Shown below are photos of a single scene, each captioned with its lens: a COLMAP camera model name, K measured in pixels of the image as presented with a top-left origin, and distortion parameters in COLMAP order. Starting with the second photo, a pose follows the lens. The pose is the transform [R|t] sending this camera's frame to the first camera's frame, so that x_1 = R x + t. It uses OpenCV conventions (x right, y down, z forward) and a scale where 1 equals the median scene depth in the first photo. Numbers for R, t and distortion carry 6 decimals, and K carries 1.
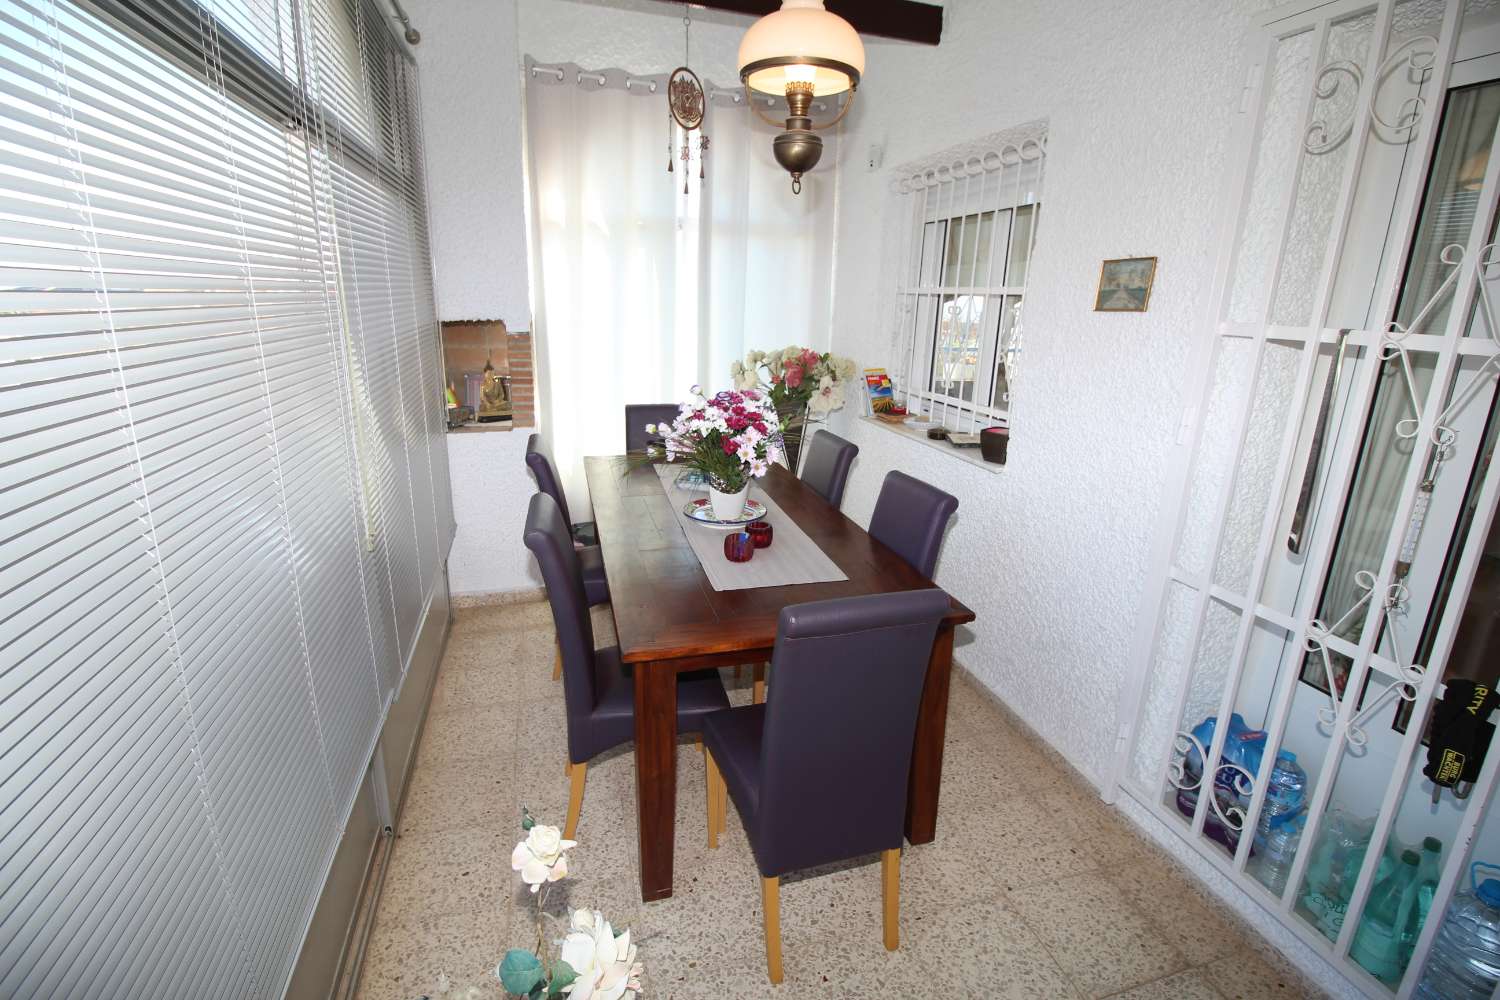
lens RADIAL K [[696.7, 0, 745.1], [0, 696.7, 489.4], [0, 0, 1]] dist [-0.006414, -0.009419]
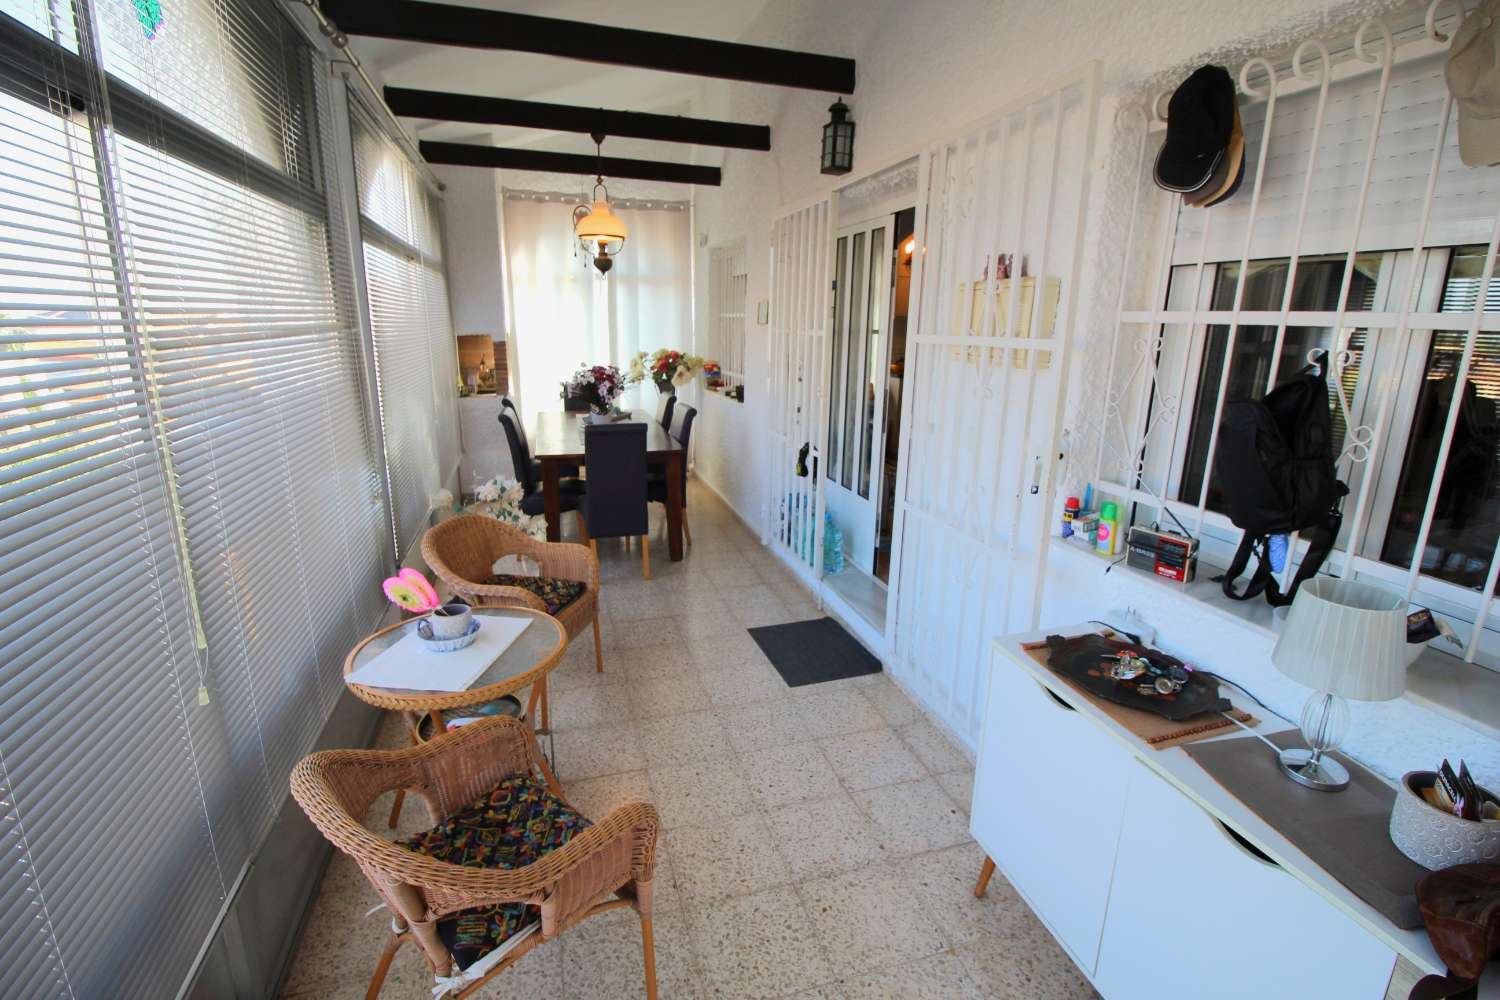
lens RADIAL K [[696.7, 0, 755.2], [0, 696.7, 491.8], [0, 0, 1]] dist [-0.006414, -0.009419]
pose [[0.999019, -0.022023, 0.038412, 0.238610], [0.022904, 0.999481, -0.022651, 0.200017], [-0.037893, 0.023508, 0.999005, -0.751426]]
